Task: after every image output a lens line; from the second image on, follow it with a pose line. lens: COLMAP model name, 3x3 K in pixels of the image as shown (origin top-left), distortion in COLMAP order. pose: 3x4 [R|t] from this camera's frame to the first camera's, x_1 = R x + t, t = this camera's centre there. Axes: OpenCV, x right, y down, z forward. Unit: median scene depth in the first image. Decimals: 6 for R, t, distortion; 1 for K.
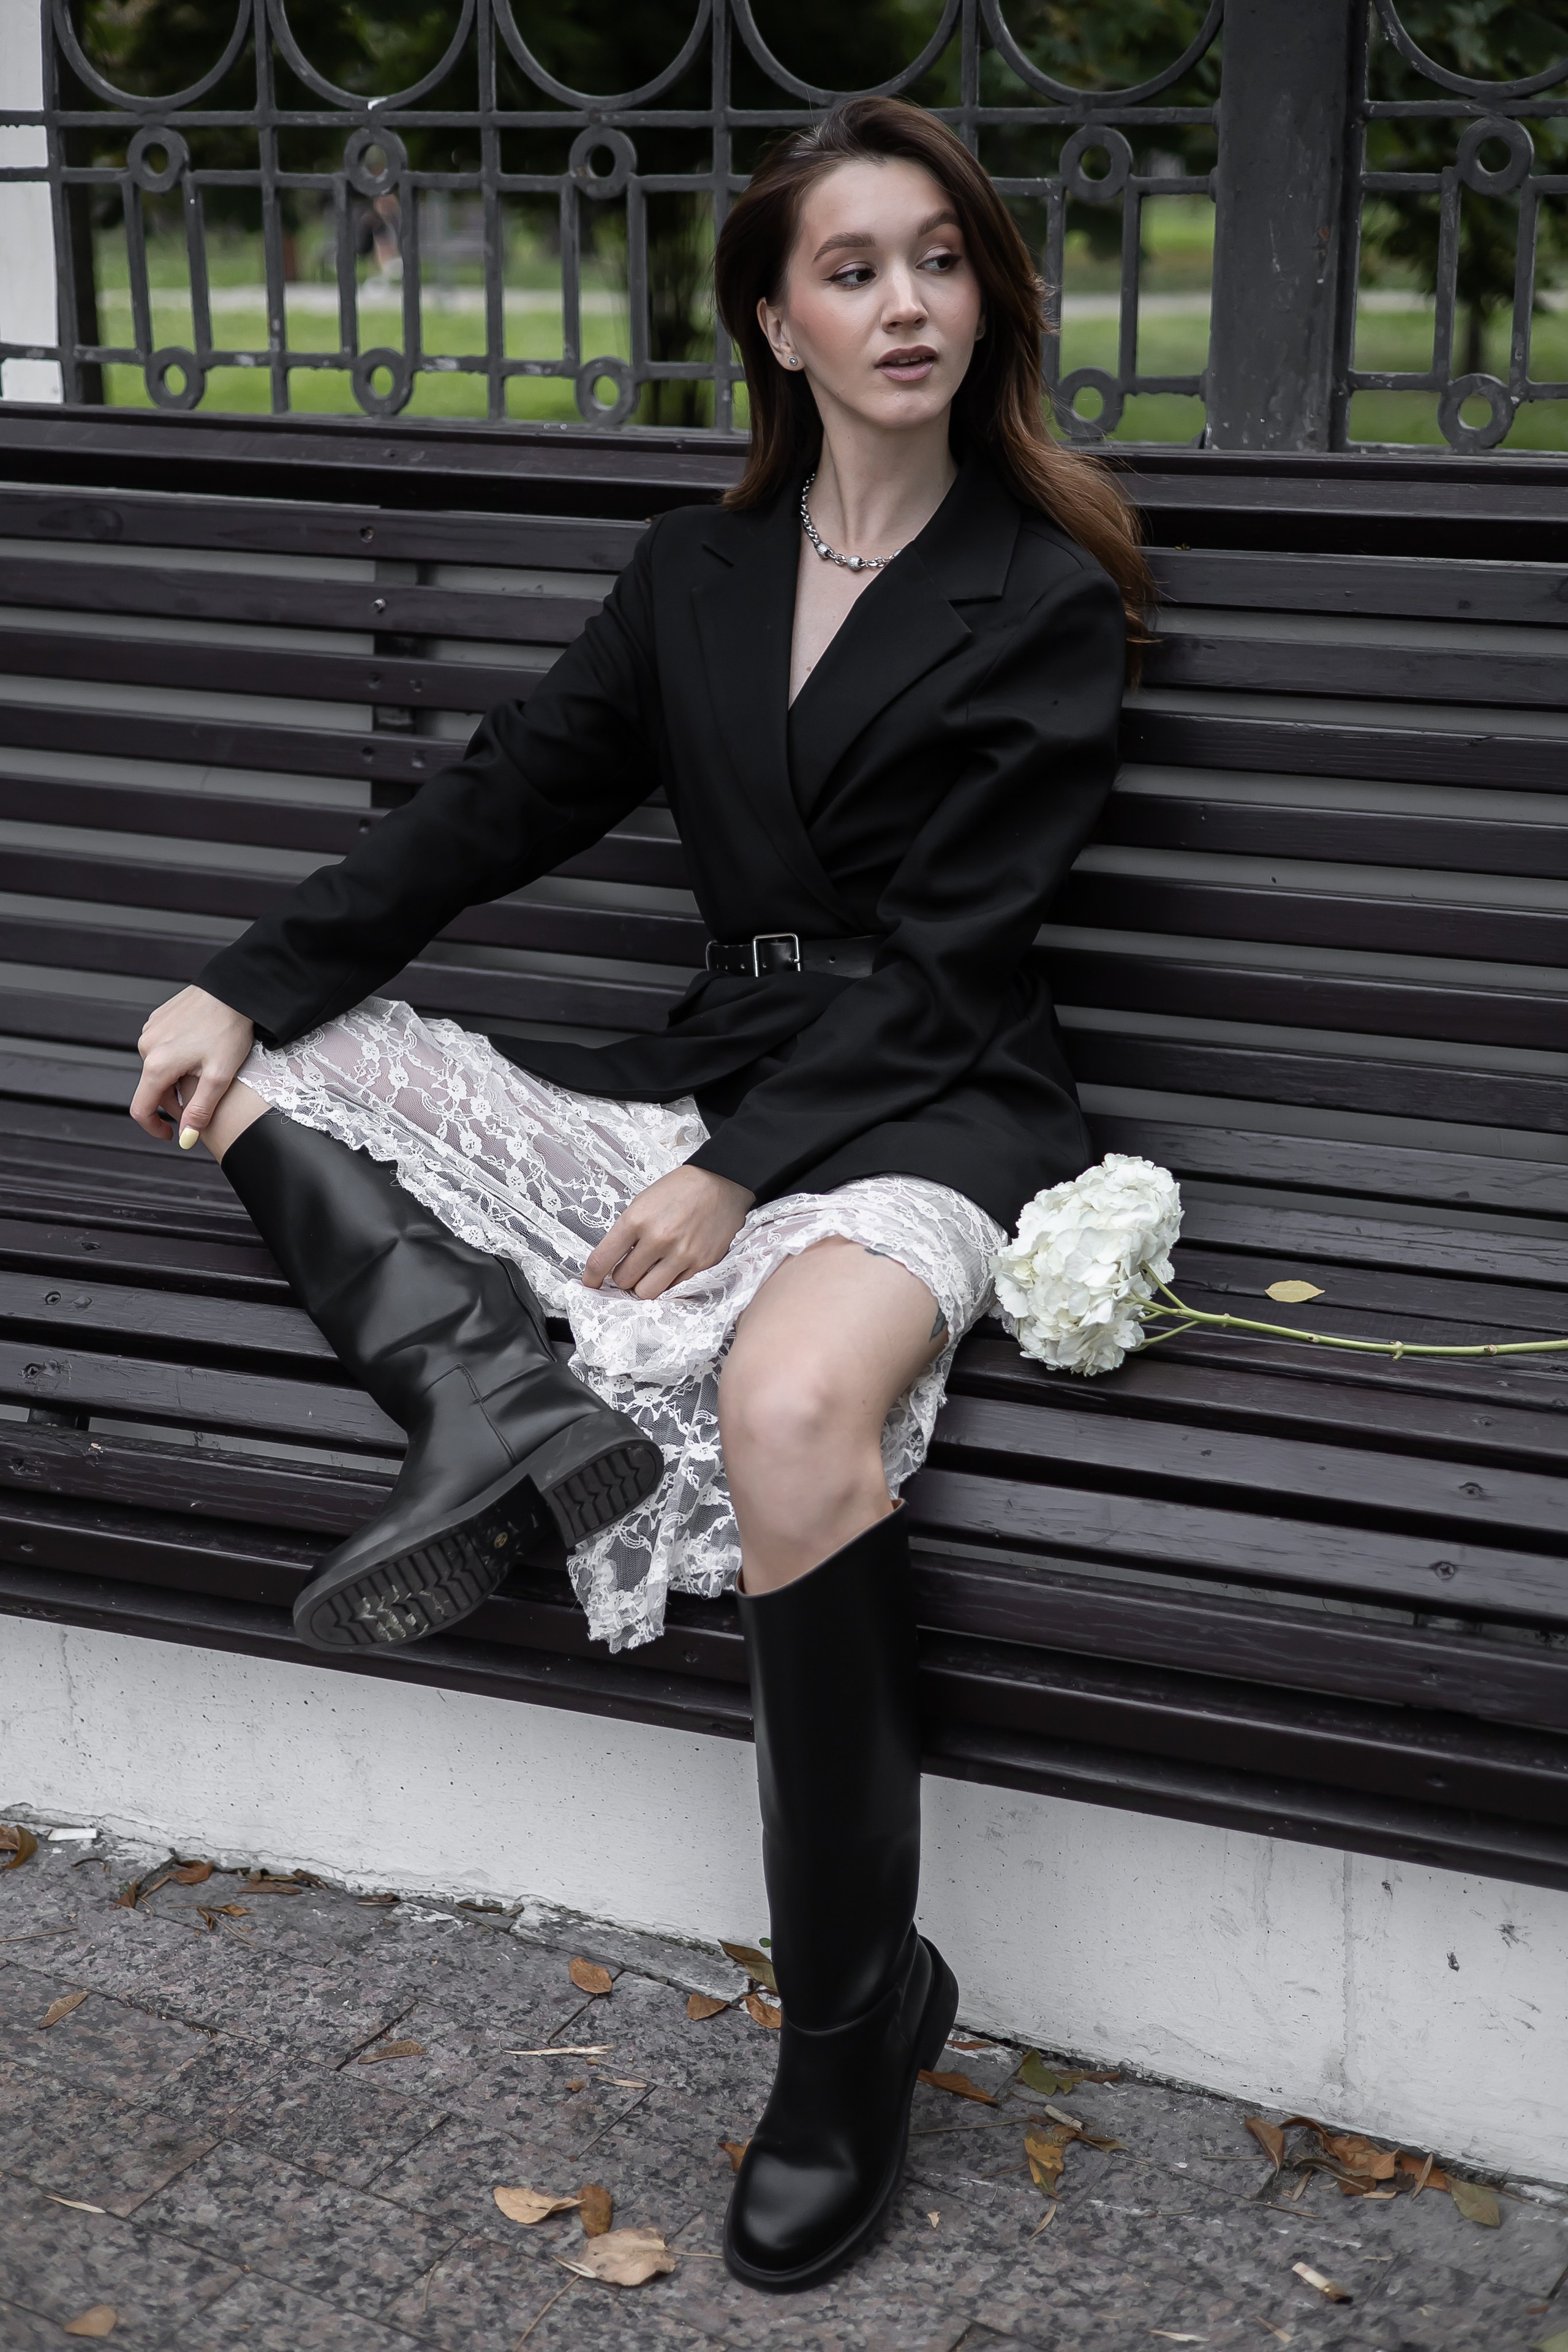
lens RADIAL K [[3352.9, 0, 786.3], [0, 3352.9, 1212.1], [0, 0, 1]] dist [0.219538, -0.976752]
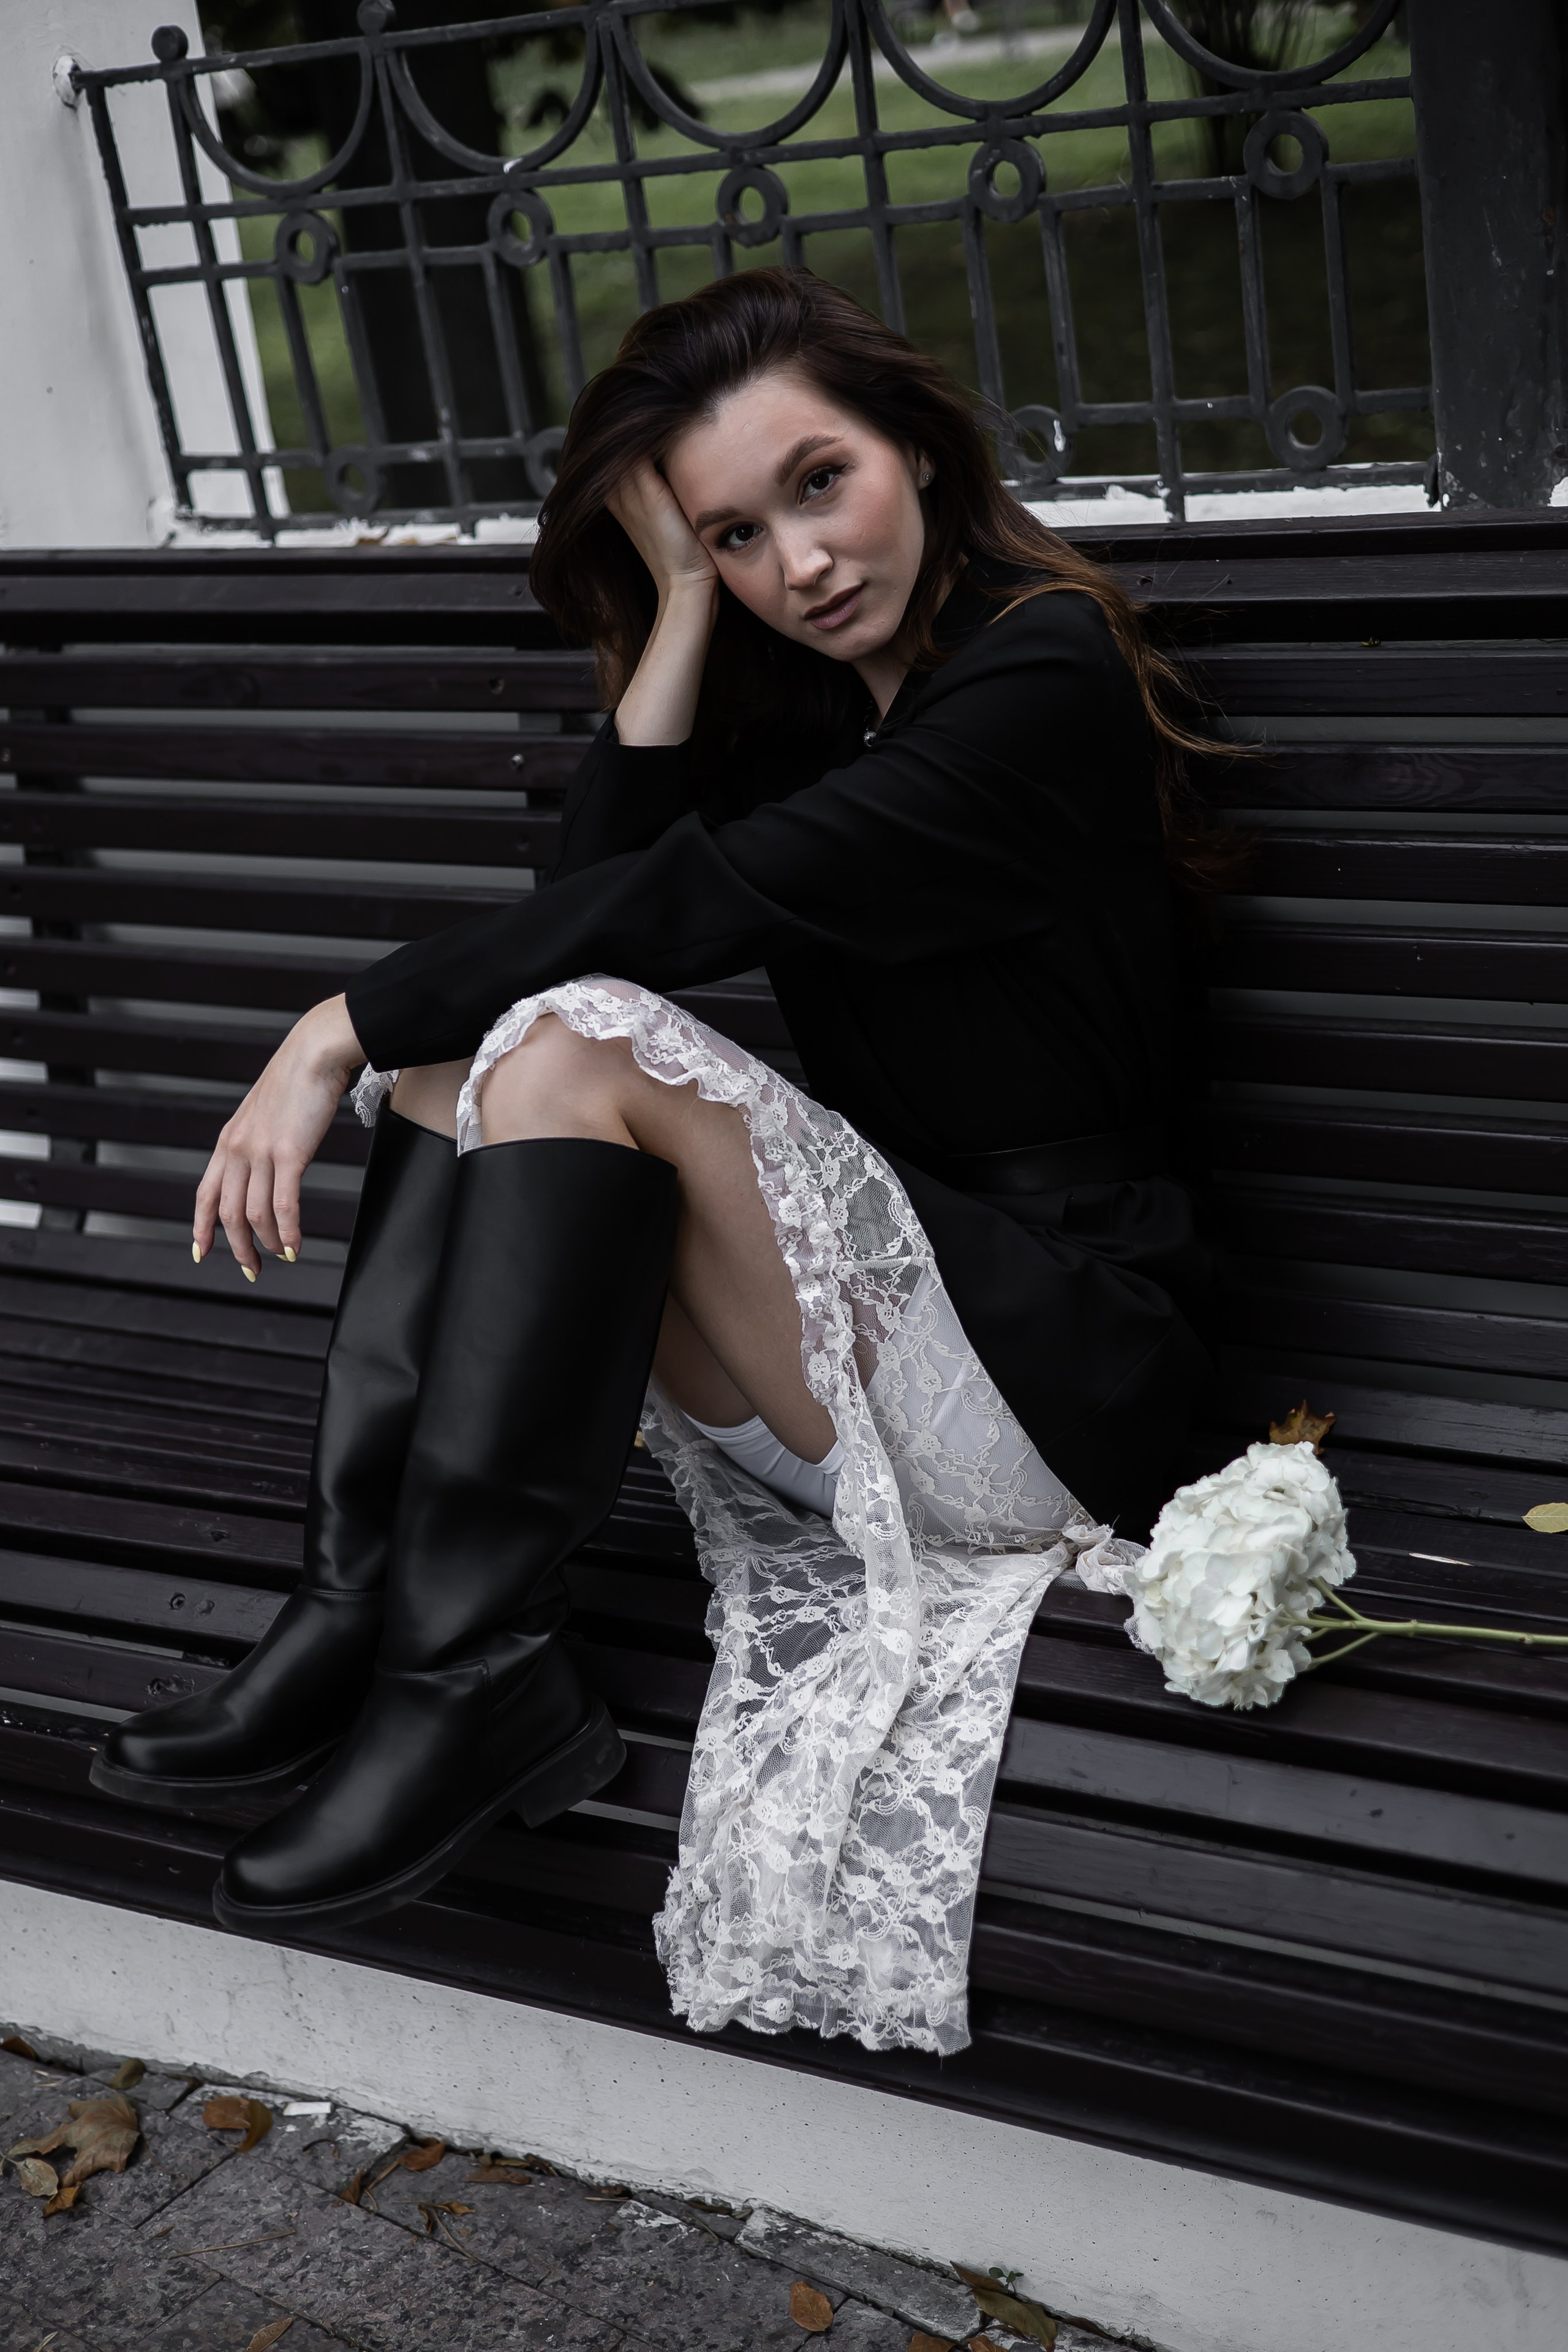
lens RADIAL K [[3361.3, 0, 795.4], [0, 3361.3, 1187.1], [0, 0, 1]] dist [0.152984, -0.669833]
pose [[0.975103, -0.068963, -0.210757, 0.147089], [0.085016, 0.994052, 0.068069, -0.131782], [0.204809, -0.084292, 0.975166, 0.133551]]
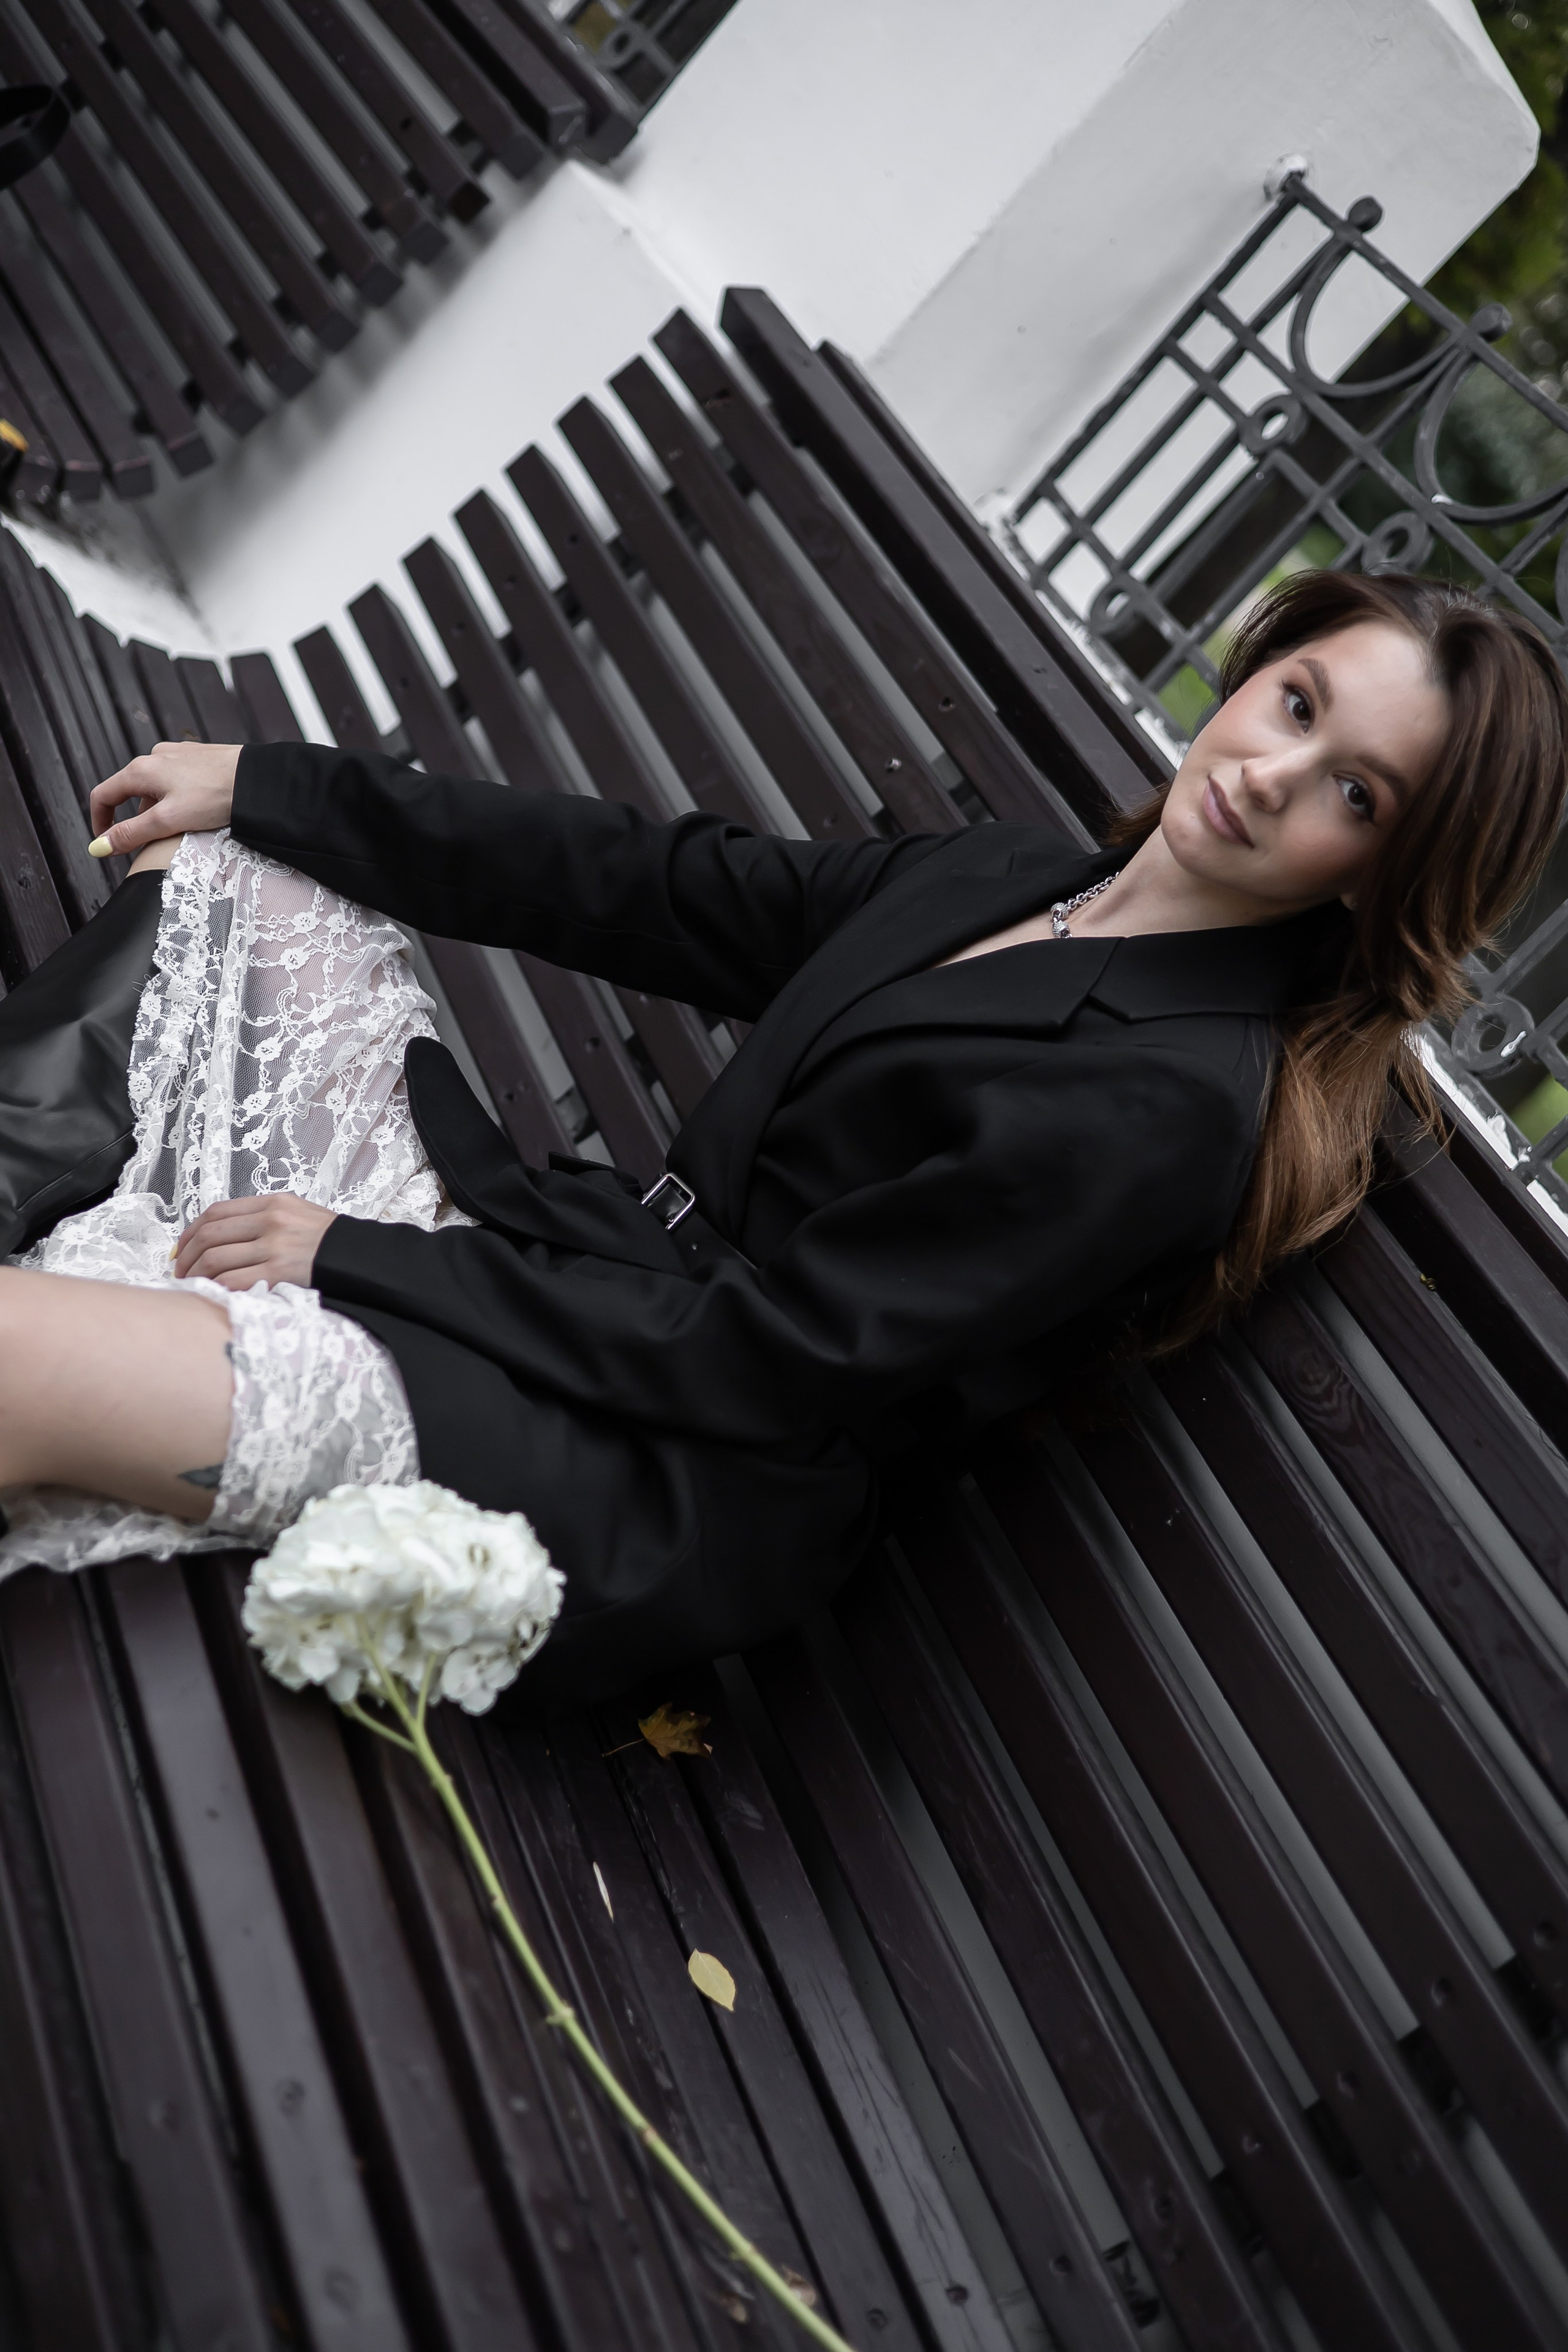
lens RADIAL K [[3361.3, 0, 795.4], [0, 3361.3, 1187.1], [0, 0, 1]] dist [0.152984, -0.669833]
pose [[0.551526, 0.690797, -0.467567, 0.383417], [-0.781030, 0.624492, 0.001366, -0.099738], [0.292935, 0.364431, 0.883956, 0.277893]]
